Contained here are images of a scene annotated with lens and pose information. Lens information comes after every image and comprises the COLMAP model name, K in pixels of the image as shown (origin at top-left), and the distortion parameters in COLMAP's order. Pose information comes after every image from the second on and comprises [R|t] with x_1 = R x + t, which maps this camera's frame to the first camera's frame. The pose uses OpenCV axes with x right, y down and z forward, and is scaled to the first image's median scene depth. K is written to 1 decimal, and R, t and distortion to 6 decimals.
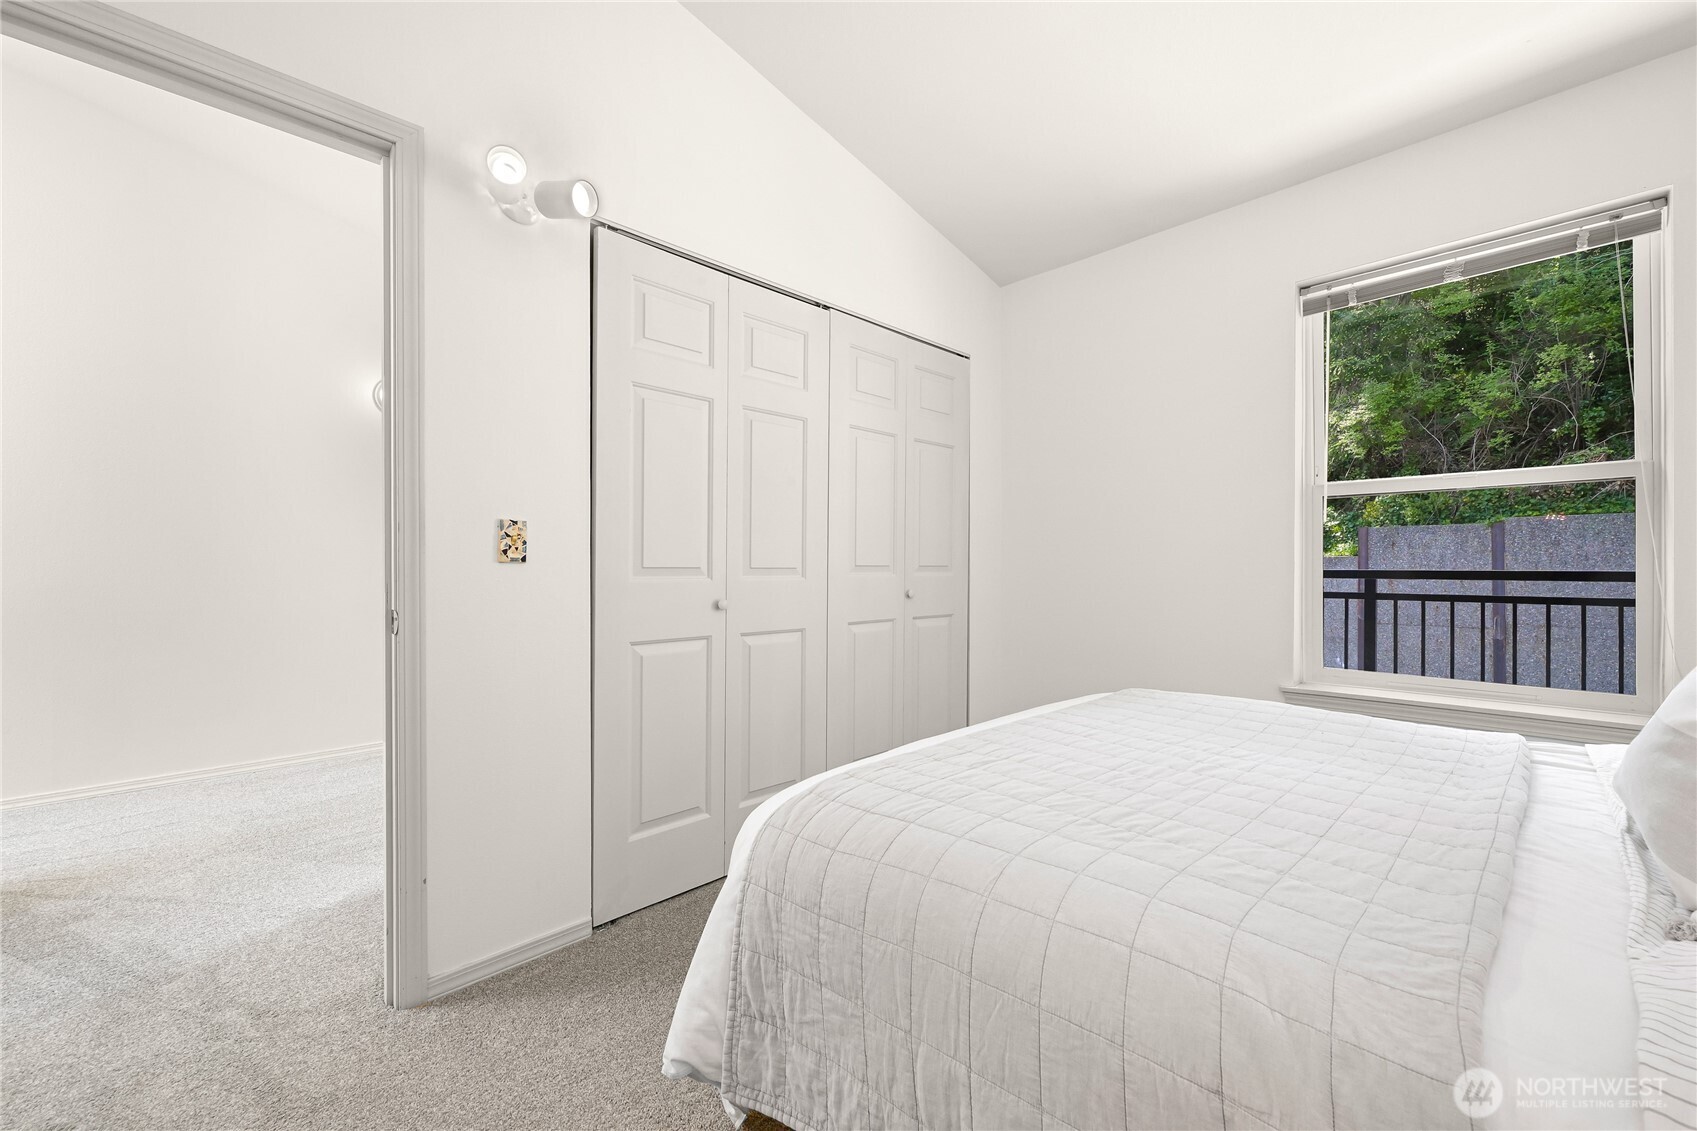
lens RADIAL K [[672.6, 0, 852.0], [0, 672.6, 560.6], [0, 0, 1]] dist [0.001018, 0.000026]
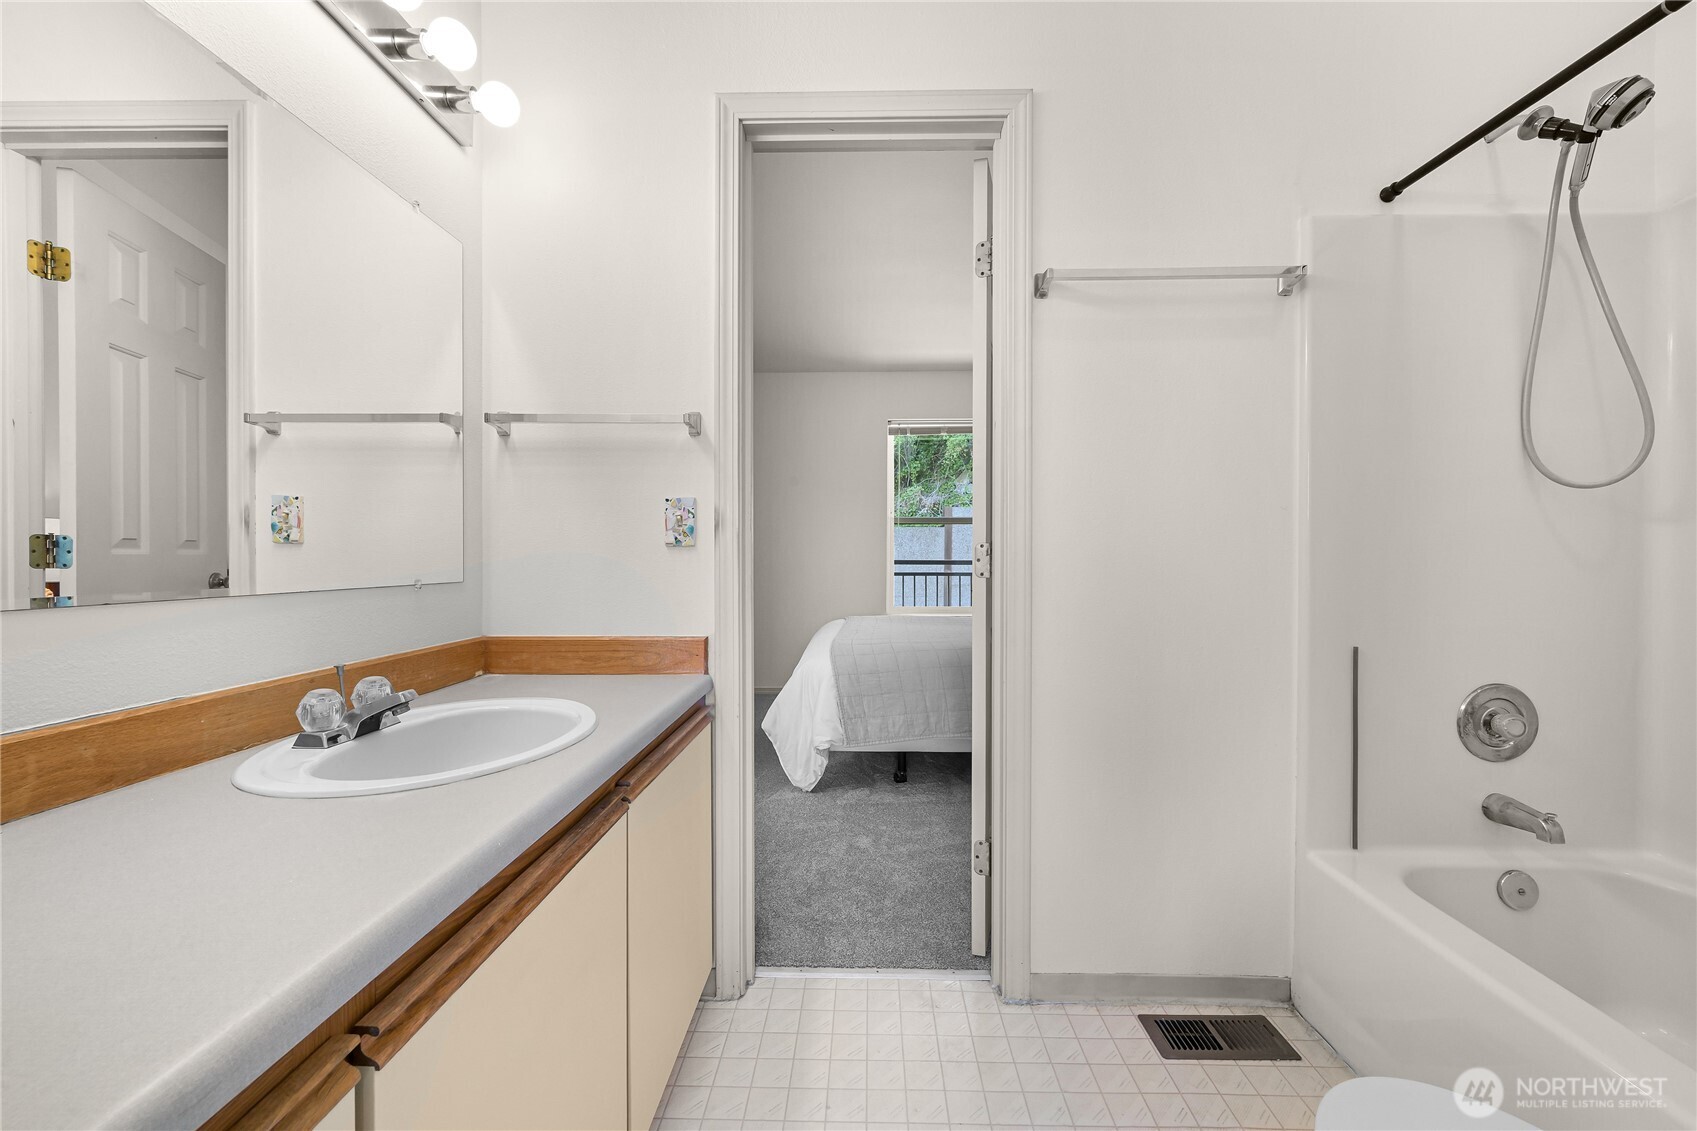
lens RADIAL K [[672.6, 0, 852.0], [0, 672.6, 560.6], [0, 0, 1]] dist [0.001018, 0.000026]
pose [[0.721541, 0.002498, 0.692368, -0.827804], [-0.010213, 0.999923, 0.007035, 0.002426], [-0.692297, -0.012147, 0.721511, -0.400210]]
